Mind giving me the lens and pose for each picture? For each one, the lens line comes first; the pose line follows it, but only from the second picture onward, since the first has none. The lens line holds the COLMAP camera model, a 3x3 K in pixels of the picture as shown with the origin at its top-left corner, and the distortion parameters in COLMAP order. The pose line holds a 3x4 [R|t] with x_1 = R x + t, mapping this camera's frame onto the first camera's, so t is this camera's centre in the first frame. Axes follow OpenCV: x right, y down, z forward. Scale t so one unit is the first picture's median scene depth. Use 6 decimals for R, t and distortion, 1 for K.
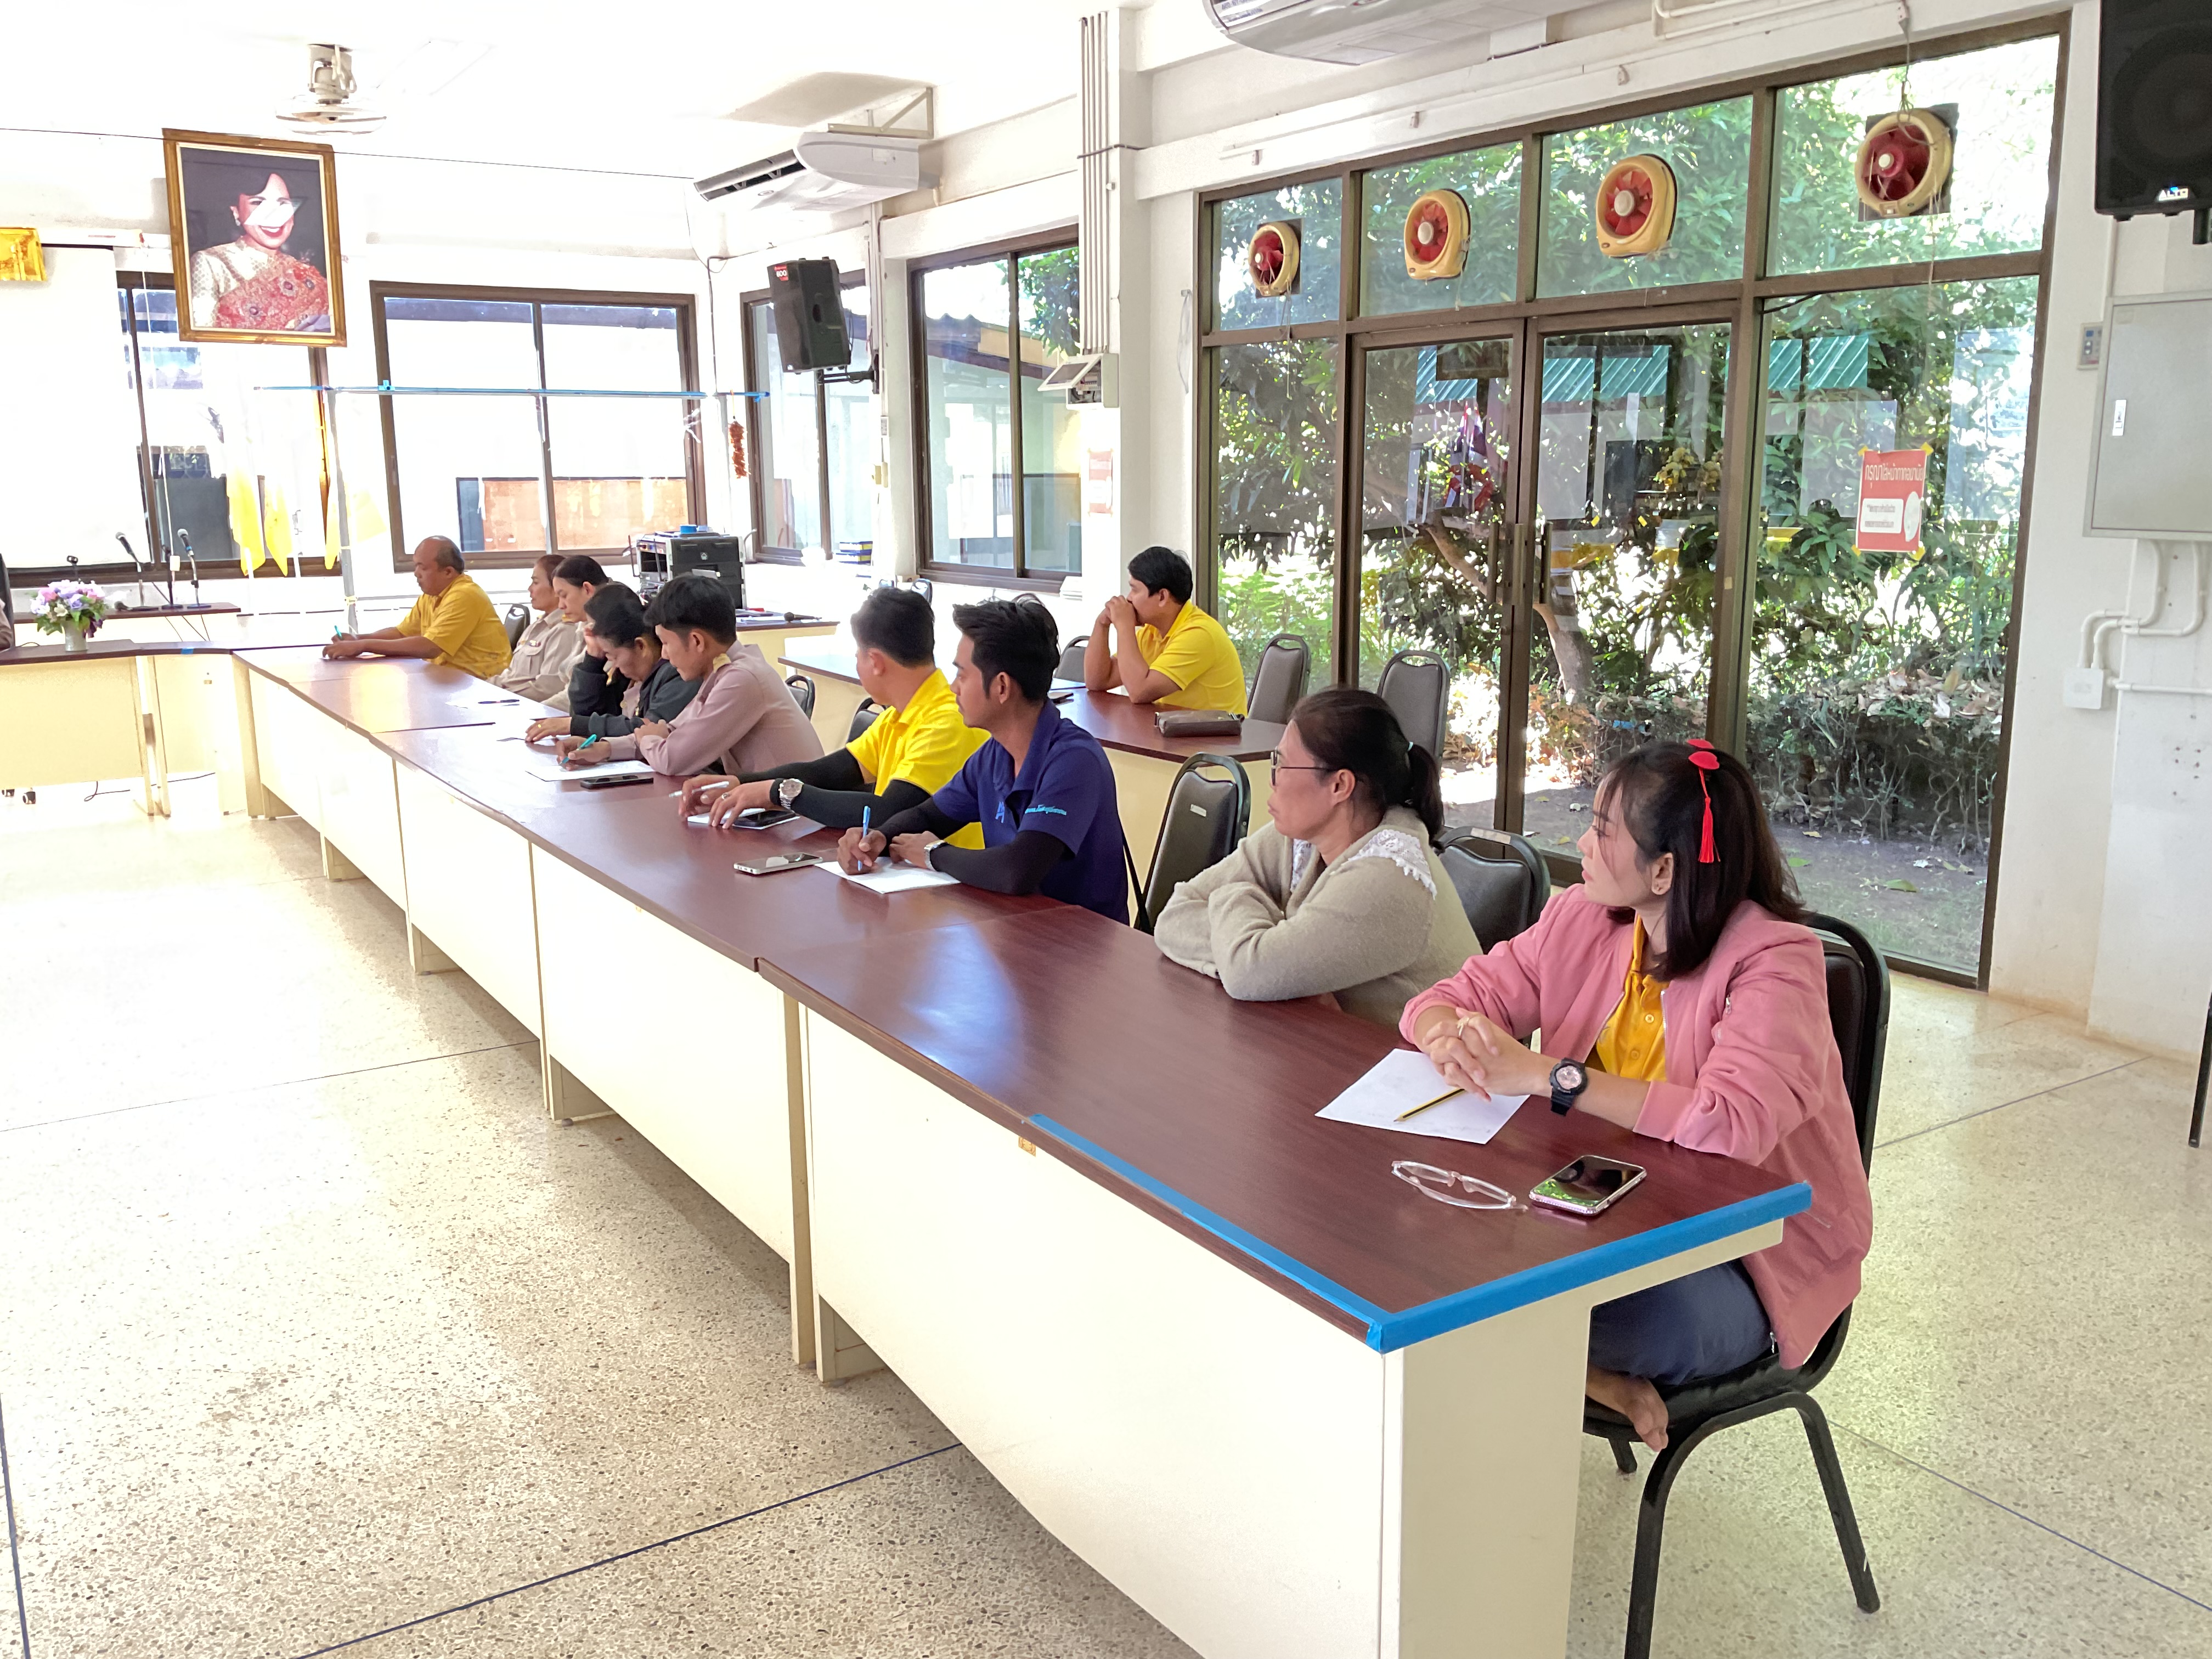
lens RADIAL K [[1845.4, 0, 1102.0], [0, 1845.4, 829.0], [0, 0, 1]] dist [0.096561, -0.174865]
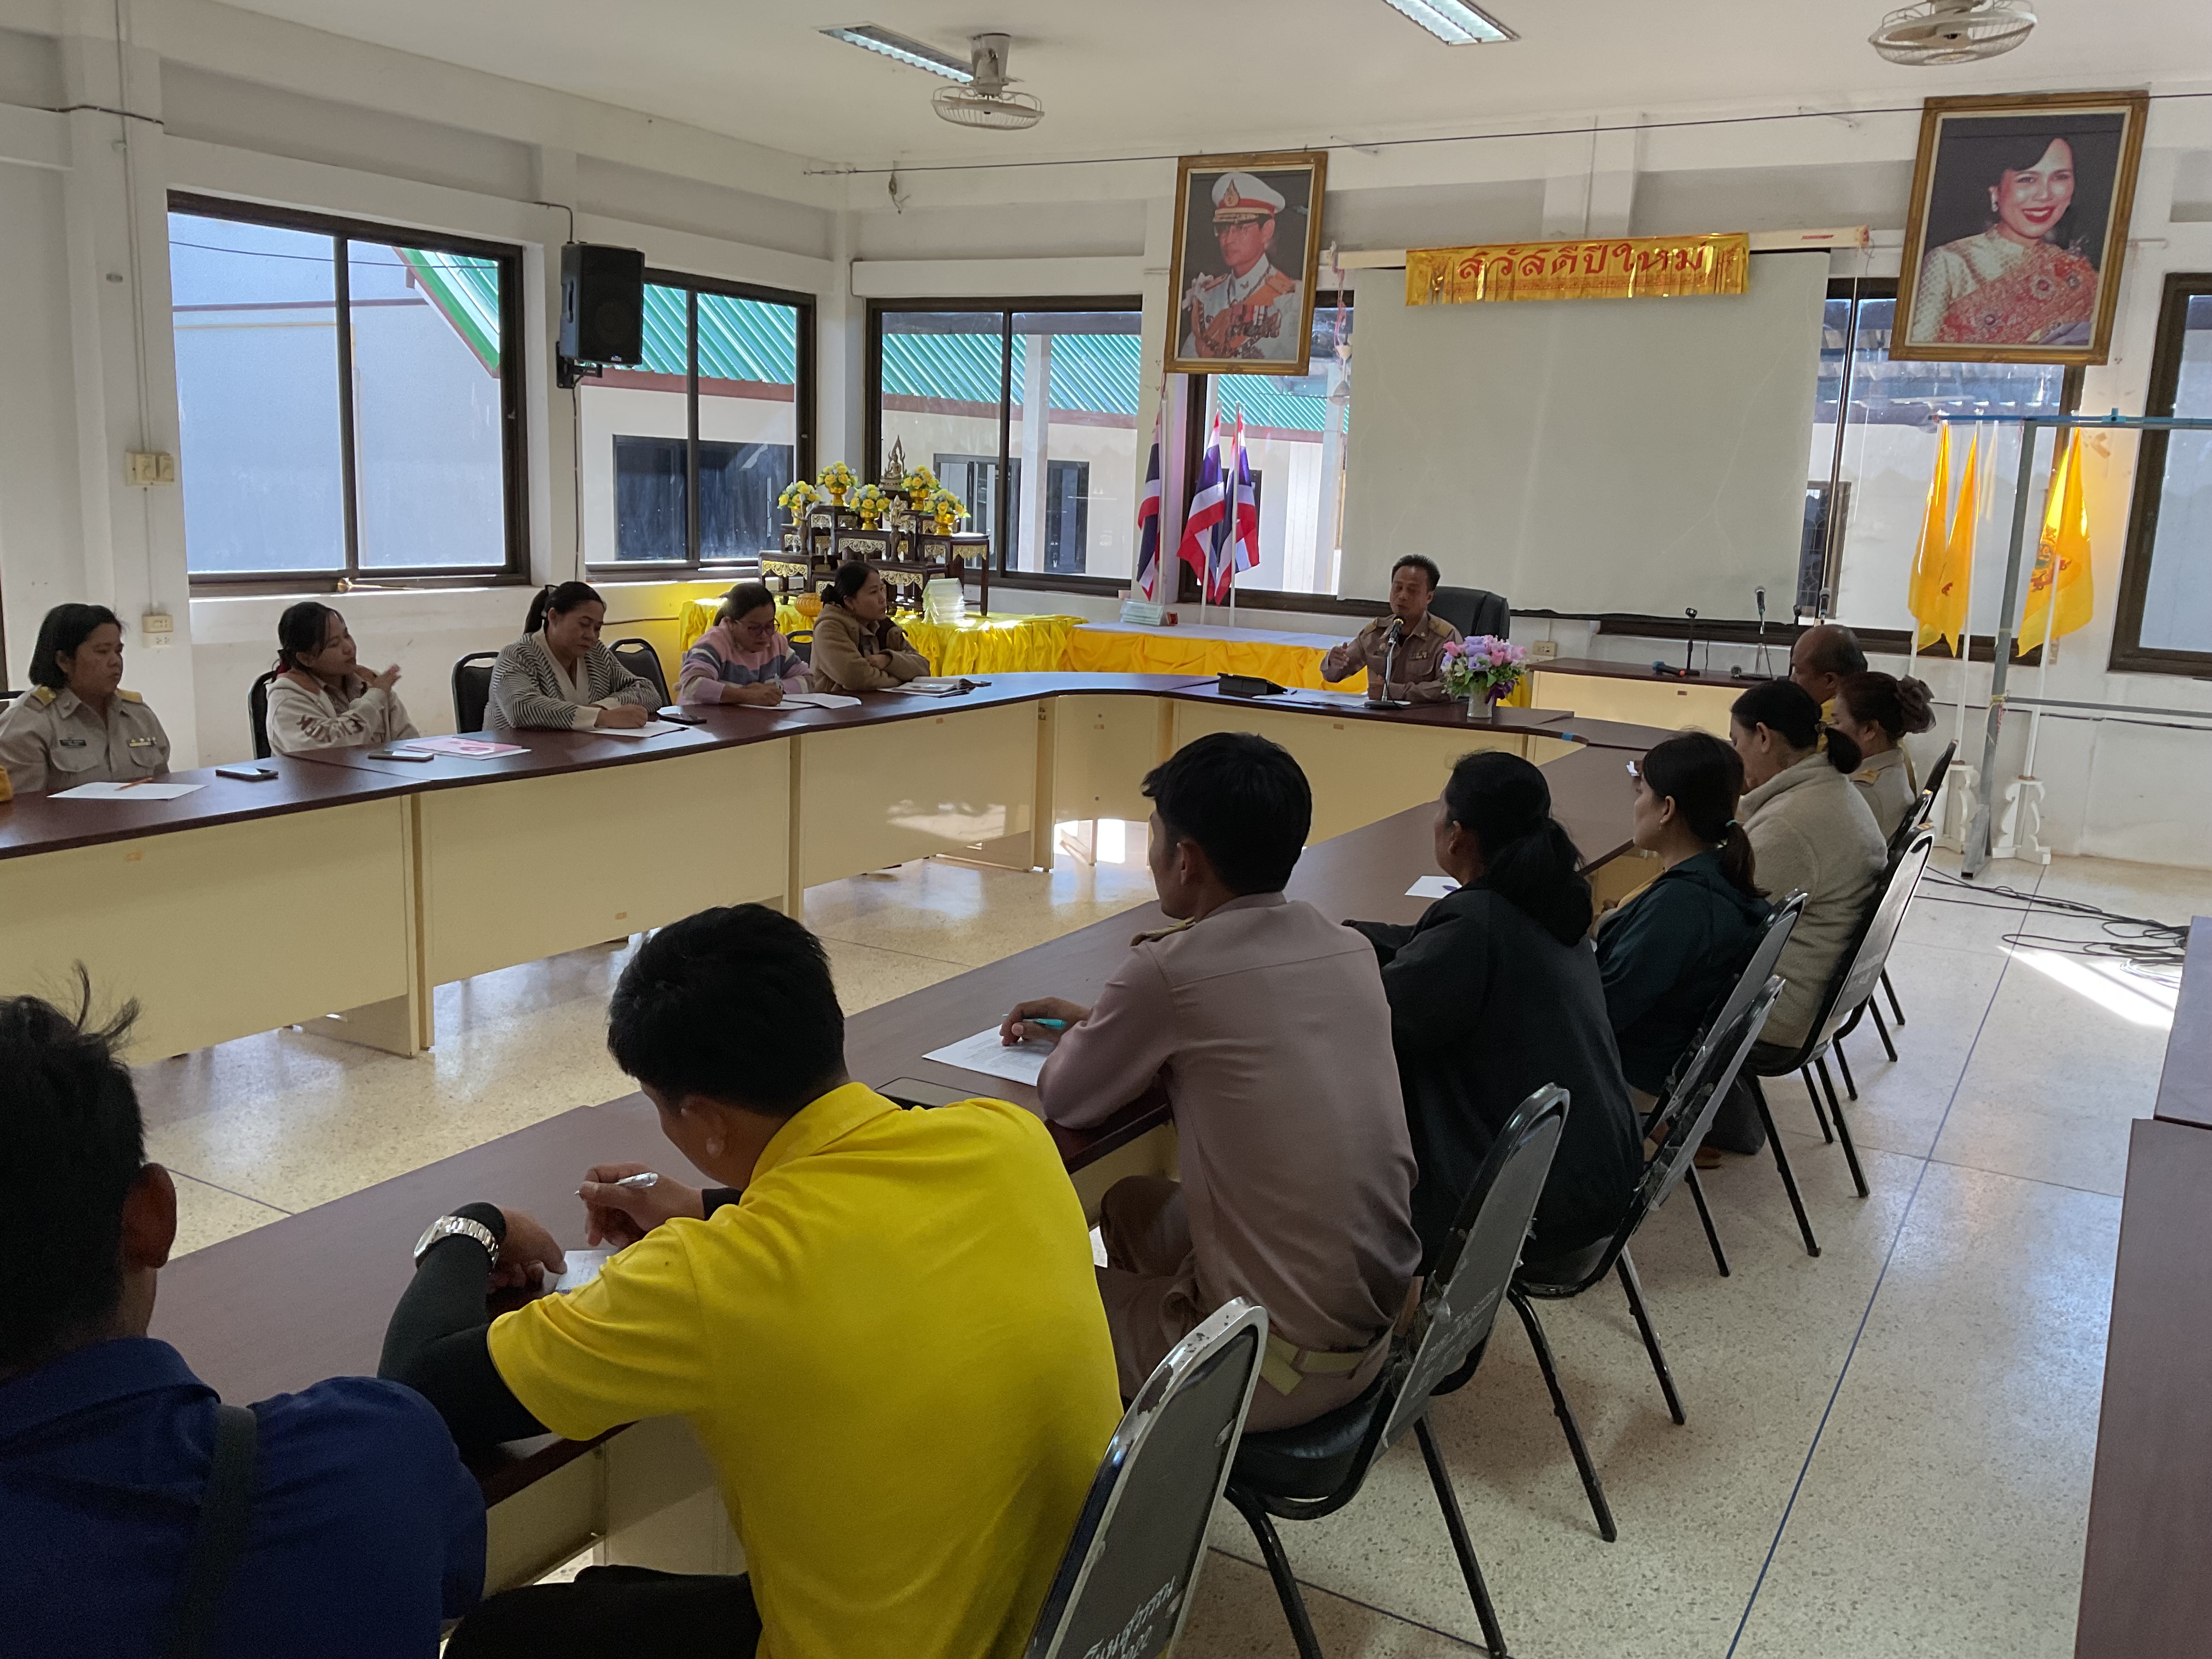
lens RADIAL K [[1842.7, 0, 1106.0], [0, 1842.7, 829.5], [0, 0, 1]] dist [0.103502, -0.193676]
pose [[0.465827, 0.193115, -0.863546, 0.109439], [-0.214835, 0.971378, 0.101340, -0.088611], [0.858400, 0.138313, 0.493983, 0.412852]]
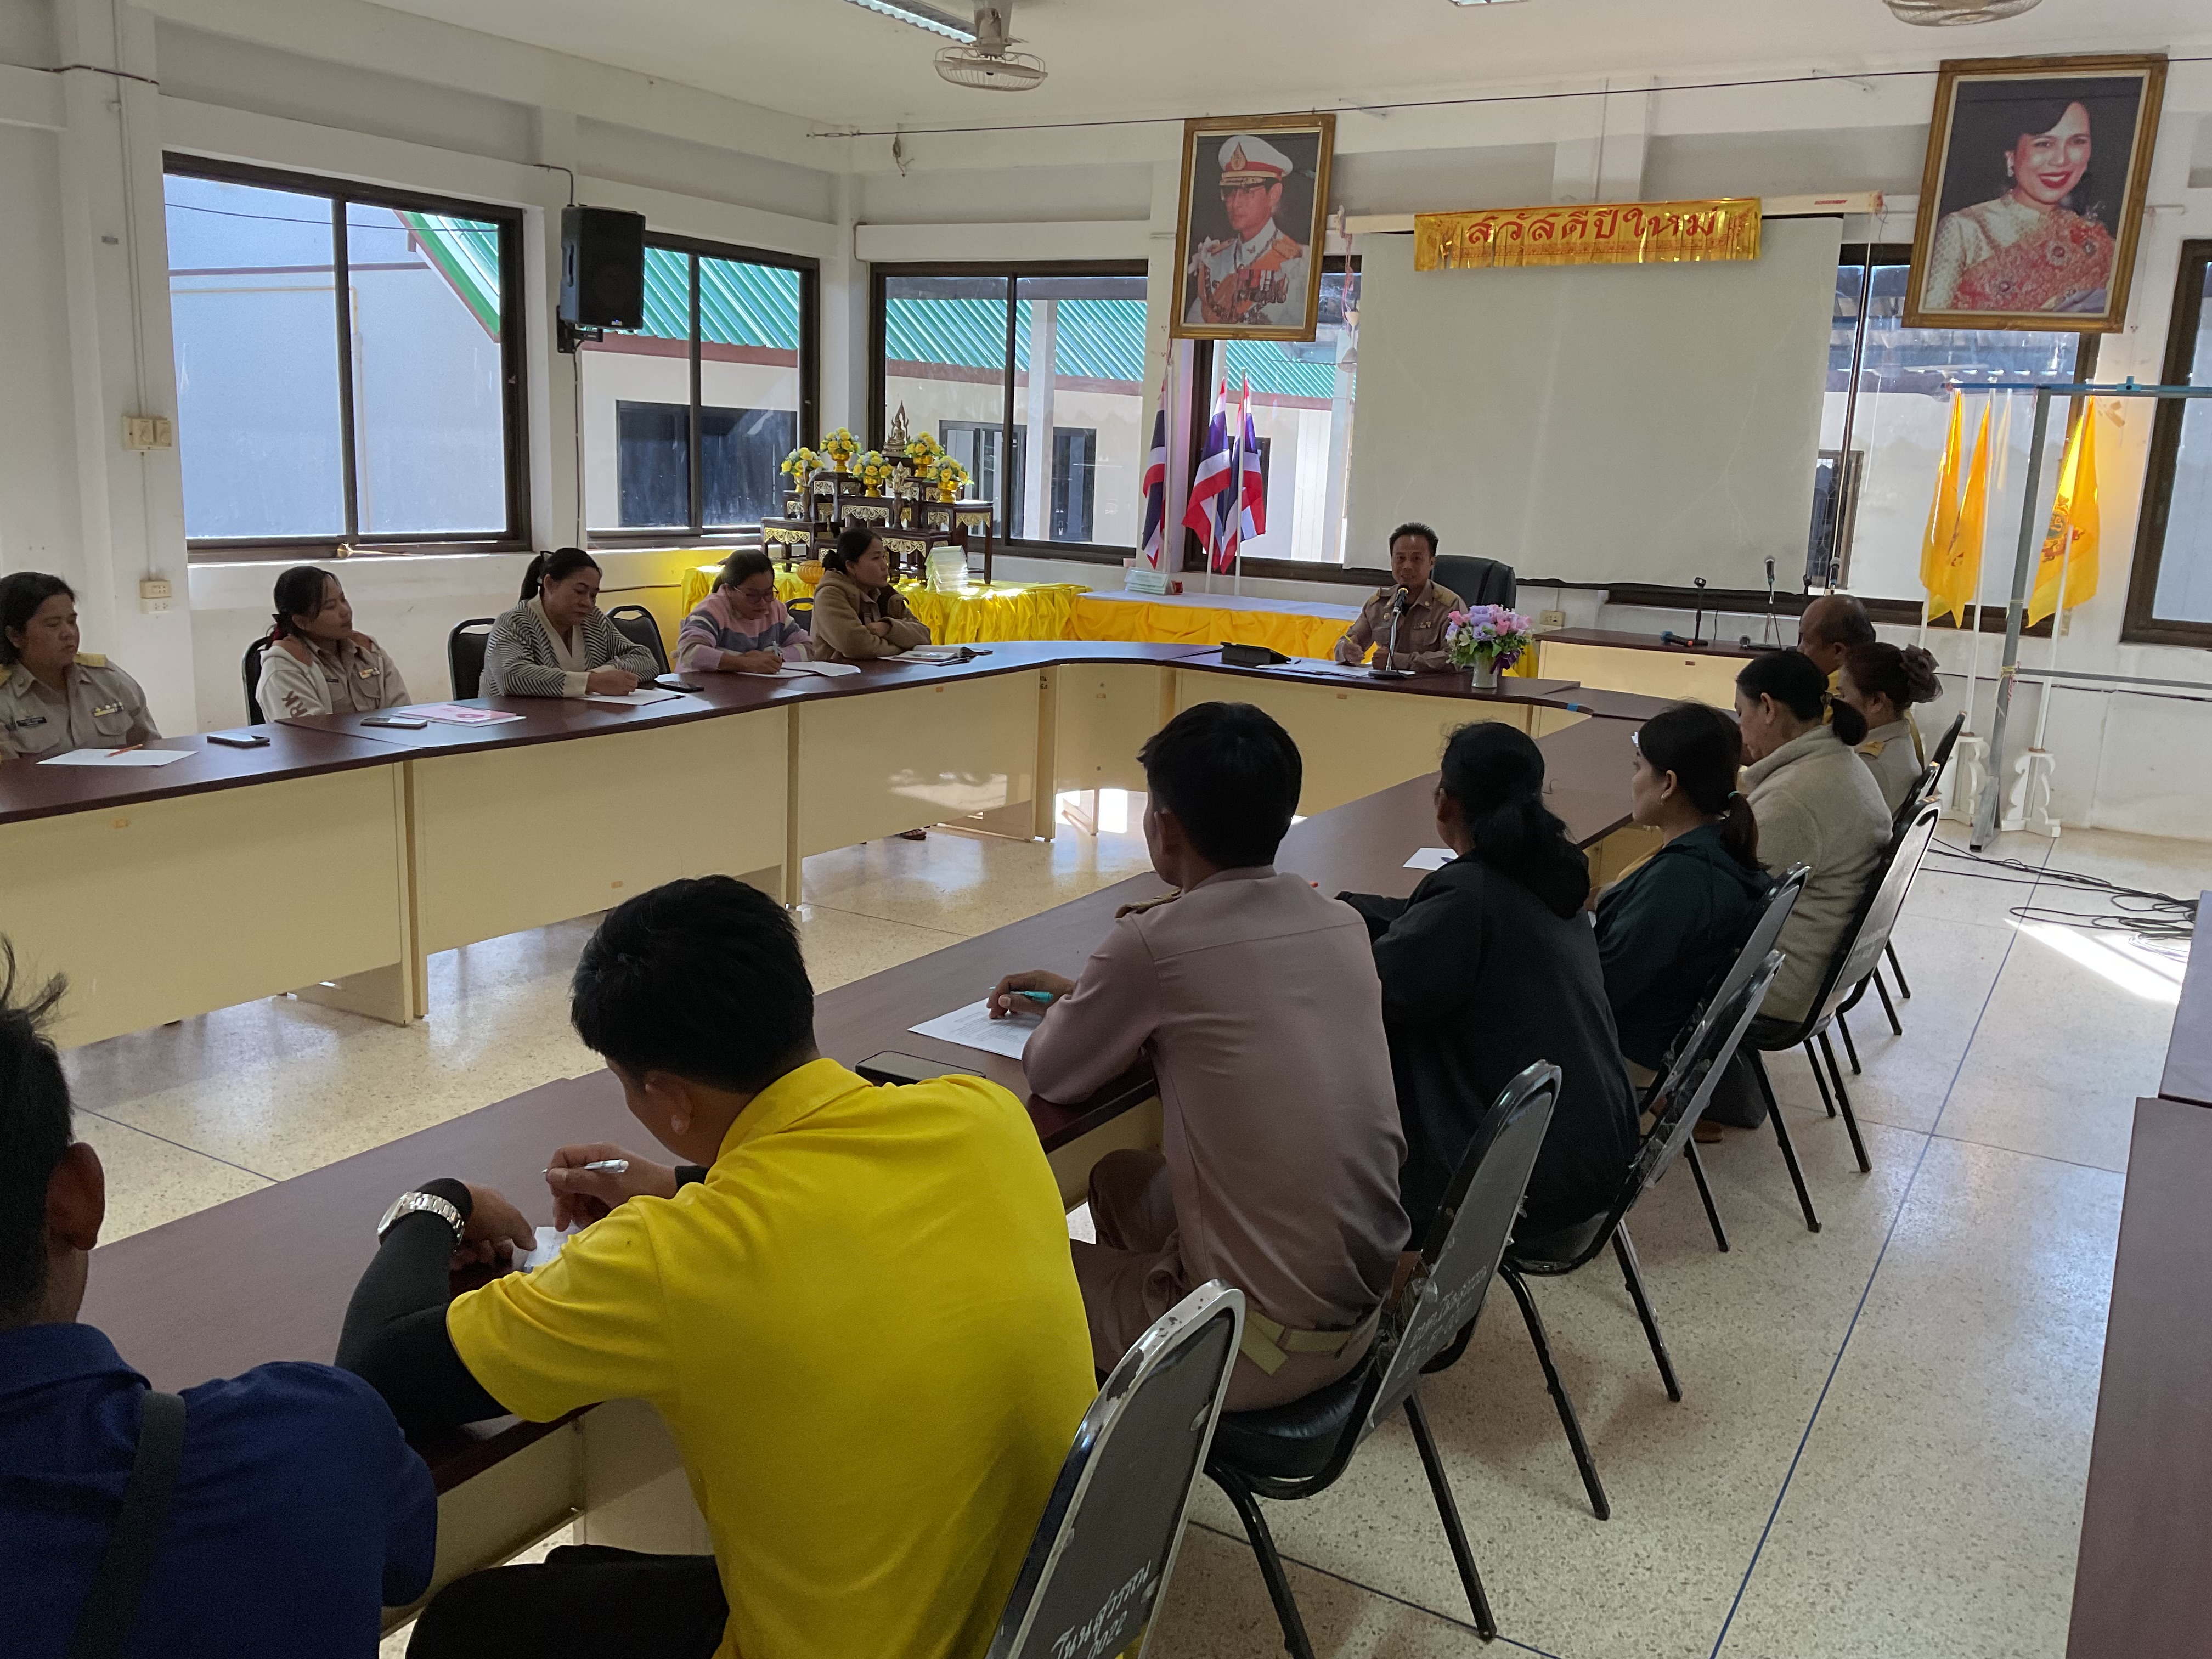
lens RADIAL K [[1845.4, 0, 1102.0], [0, 1845.4, 829.0], [0, 0, 1]] dist [0.096561, -0.174865]
pose [[0.460231, 0.208768, -0.862904, 0.107771], [-0.217599, 0.968838, 0.118341, -0.088886], [0.860720, 0.133303, 0.491317, 0.416101]]
